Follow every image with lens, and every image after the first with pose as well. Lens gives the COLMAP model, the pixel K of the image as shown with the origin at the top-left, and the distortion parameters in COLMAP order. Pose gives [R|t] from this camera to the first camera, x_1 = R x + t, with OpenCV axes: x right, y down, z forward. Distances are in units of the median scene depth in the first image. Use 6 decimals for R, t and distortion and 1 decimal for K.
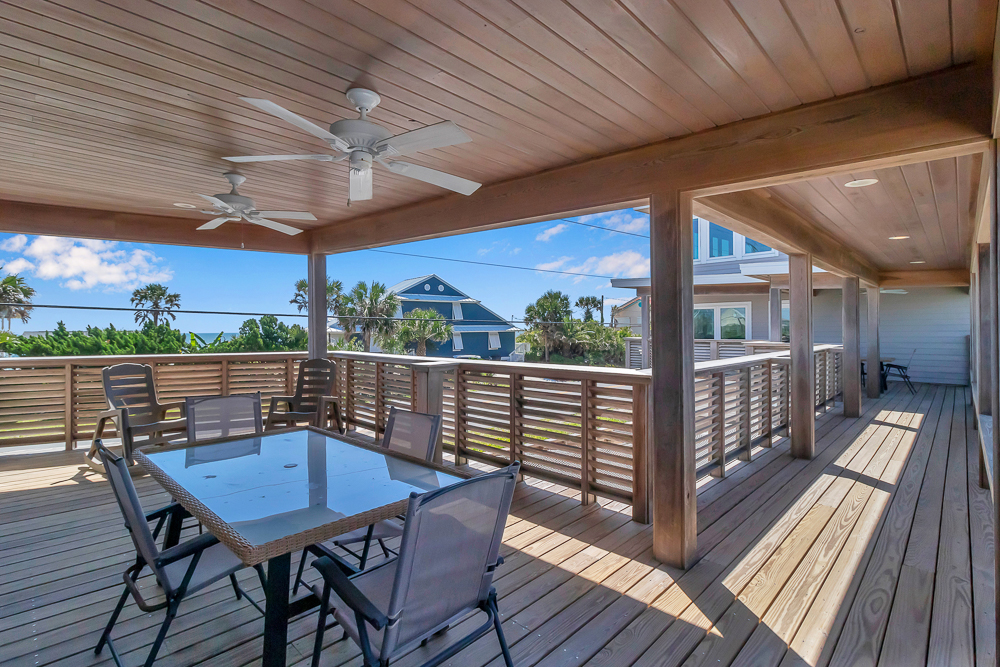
lens RADIAL K [[469.8, 0, 495.6], [0, 469.8, 329.3], [0, 0, 1]] dist [0.003888, 0.000271]
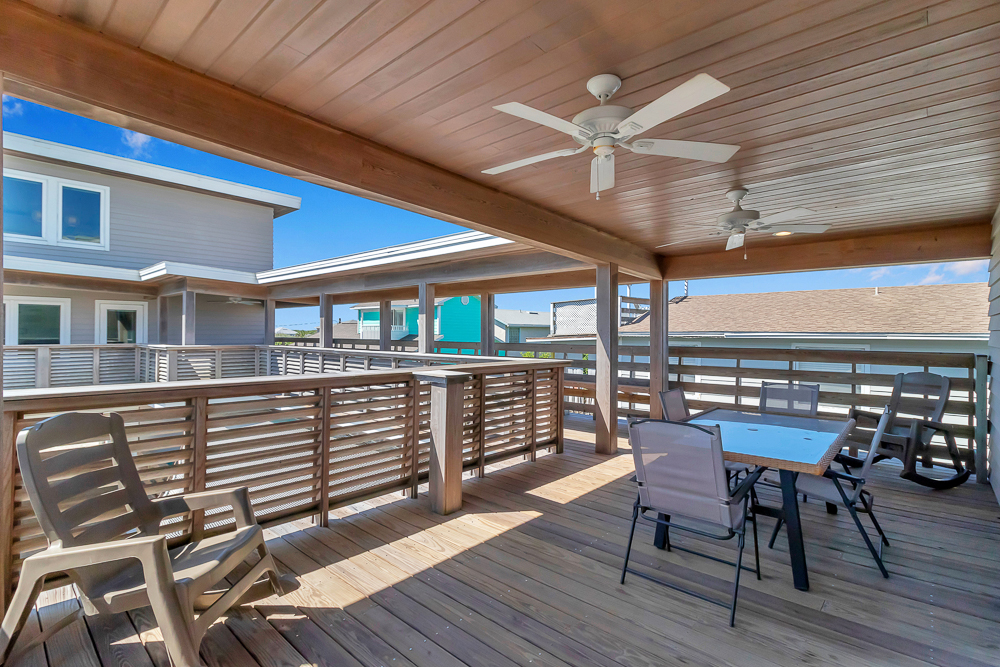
lens RADIAL K [[469.8, 0, 495.6], [0, 469.8, 336.1], [0, 0, 1]] dist [0.003888, 0.000271]
pose [[-0.041554, -0.000829, 0.999136, -0.934706], [-0.014253, 0.999898, 0.000237, 0.007038], [-0.999035, -0.014231, -0.041561, 0.929920]]
